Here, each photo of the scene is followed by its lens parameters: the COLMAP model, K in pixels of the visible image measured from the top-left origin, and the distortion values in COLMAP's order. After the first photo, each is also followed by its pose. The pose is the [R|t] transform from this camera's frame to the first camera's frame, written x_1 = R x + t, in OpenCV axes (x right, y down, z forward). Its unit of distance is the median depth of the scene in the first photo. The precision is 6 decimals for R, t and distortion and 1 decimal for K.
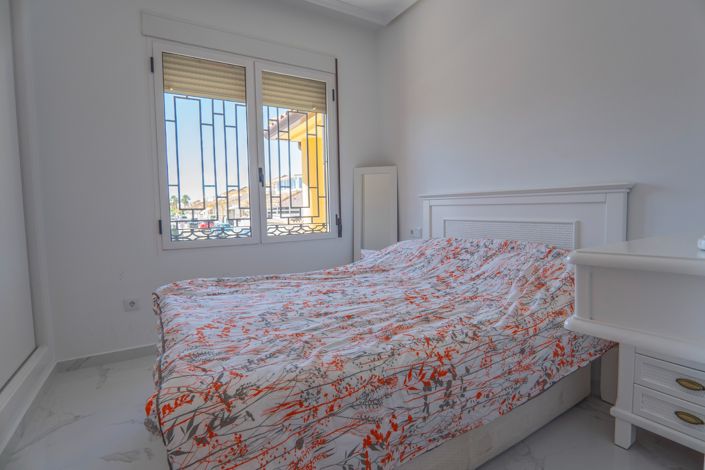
lens RADIAL K [[346.3, 0, 357.8], [0, 346.3, 233.1], [0, 0, 1]] dist [-0.001770, -0.000267]
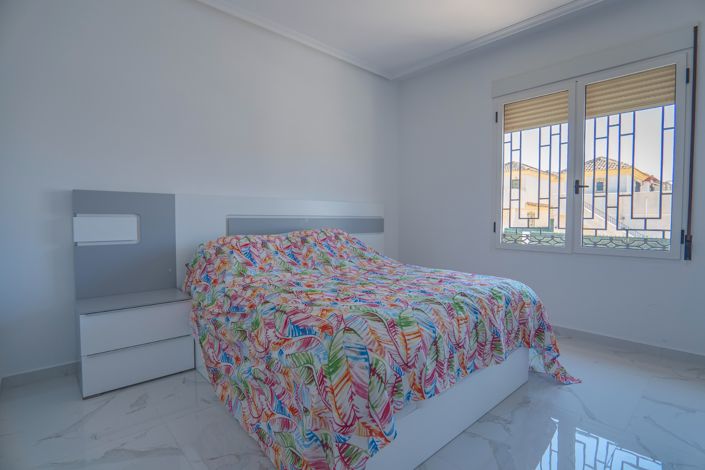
lens RADIAL K [[346.3, 0, 357.8], [0, 346.3, 233.1], [0, 0, 1]] dist [-0.001770, -0.000267]
pose [[0.192054, 0.066679, -0.979117, 0.568993], [-0.075692, 0.995724, 0.052963, -0.032103], [0.978461, 0.063940, 0.196279, 0.147570]]
